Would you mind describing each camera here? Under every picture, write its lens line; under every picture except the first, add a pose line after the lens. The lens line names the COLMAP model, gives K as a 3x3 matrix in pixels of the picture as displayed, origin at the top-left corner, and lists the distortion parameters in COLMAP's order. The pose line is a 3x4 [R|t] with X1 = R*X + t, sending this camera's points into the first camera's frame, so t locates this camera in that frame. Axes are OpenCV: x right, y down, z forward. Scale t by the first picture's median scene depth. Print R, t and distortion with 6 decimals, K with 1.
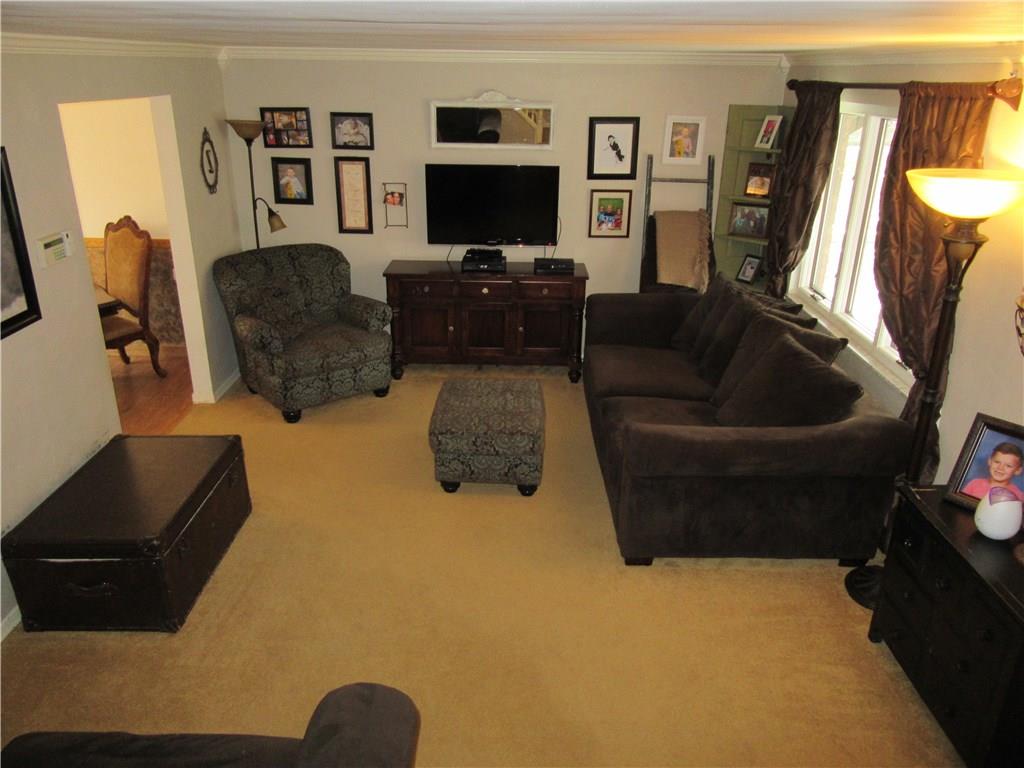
lens RADIAL K [[762.1, 0, 512.8], [0, 762.1, 383.8], [0, 0, 1]] dist [-0.002844, -0.007245]
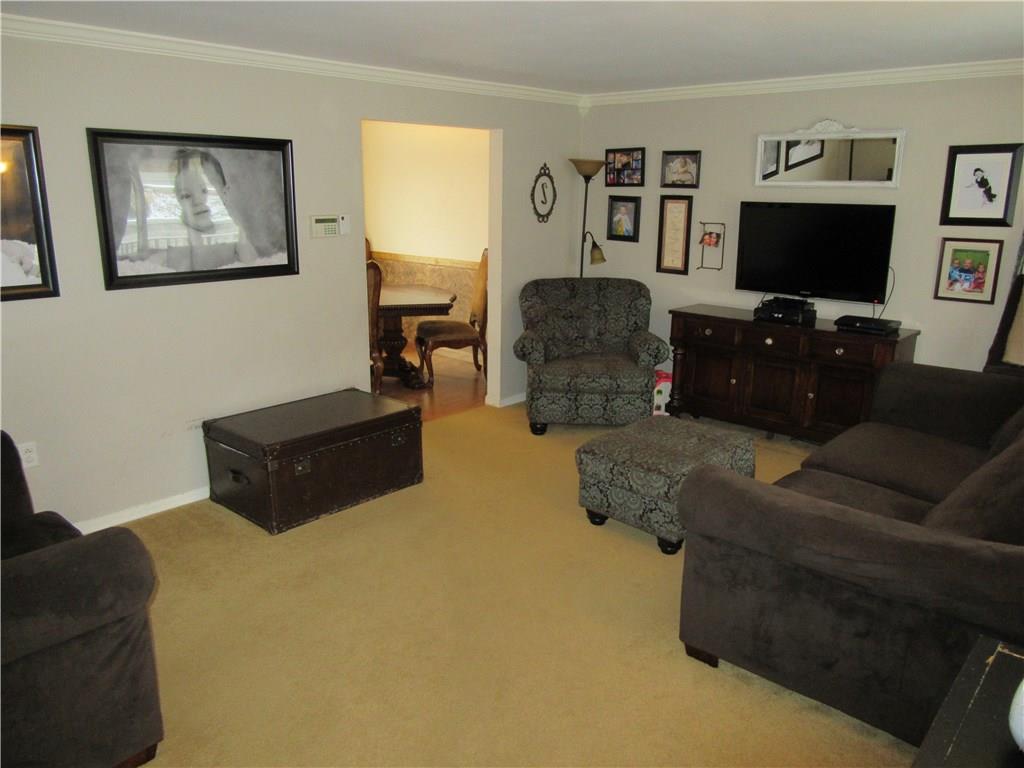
lens RADIAL K [[762.1, 0, 512.3], [0, 762.1, 382.4], [0, 0, 1]] dist [-0.002844, -0.007245]
pose [[0.738397, 0.161234, -0.654807, 0.317168], [-0.254558, 0.965803, -0.049242, 0.038290], [0.624475, 0.203047, 0.754190, 0.175760]]
